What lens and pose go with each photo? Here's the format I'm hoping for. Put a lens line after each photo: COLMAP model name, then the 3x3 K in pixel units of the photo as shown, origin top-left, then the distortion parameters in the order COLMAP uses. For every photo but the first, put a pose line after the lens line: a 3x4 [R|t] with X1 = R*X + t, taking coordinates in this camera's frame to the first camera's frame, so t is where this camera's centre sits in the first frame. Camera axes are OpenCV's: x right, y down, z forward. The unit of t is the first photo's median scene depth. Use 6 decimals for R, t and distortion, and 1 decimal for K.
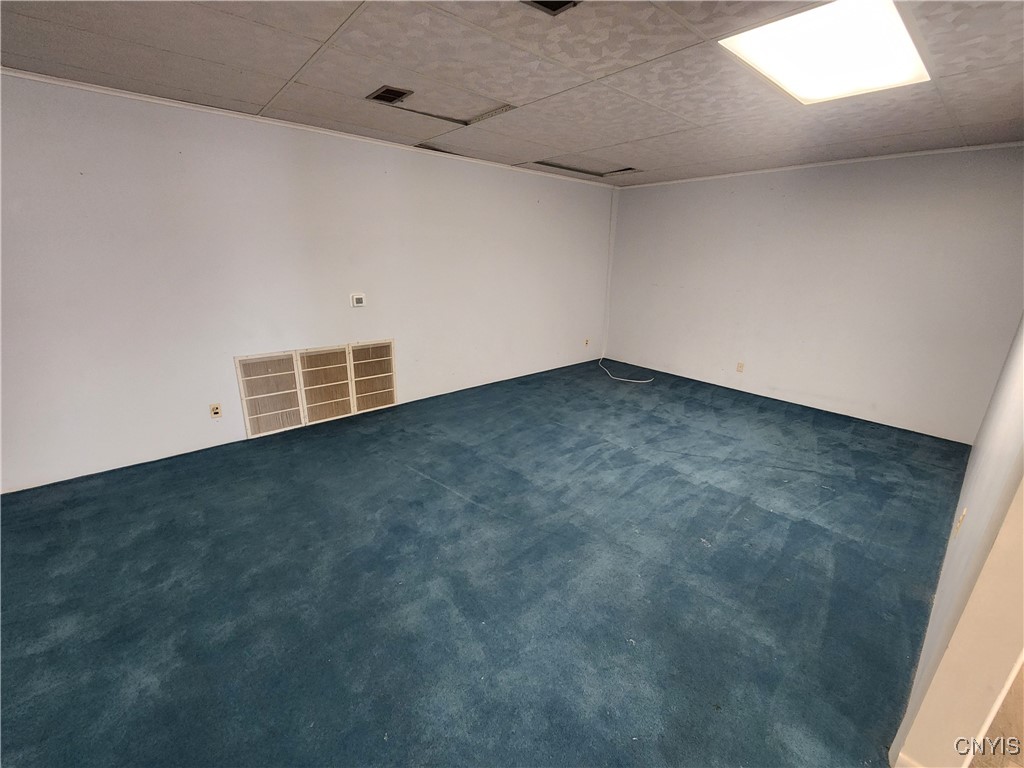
lens RADIAL K [[418.2, 0, 512.0], [0, 418.2, 384.0], [0, 0, 1]] dist [0.001453, 0.000321]
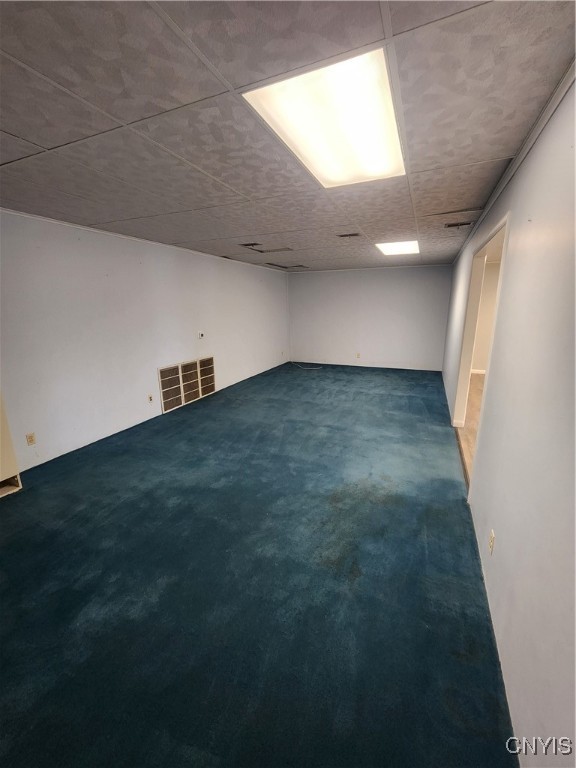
lens RADIAL K [[313.7, 0, 292.3], [0, 313.7, 380.1], [0, 0, 1]] dist [0.001453, 0.000321]
pose [[0.893232, -0.129989, 0.430394, -0.692197], [0.157937, 0.987003, -0.029682, 0.114918], [-0.420942, 0.094488, 0.902153, -0.459486]]
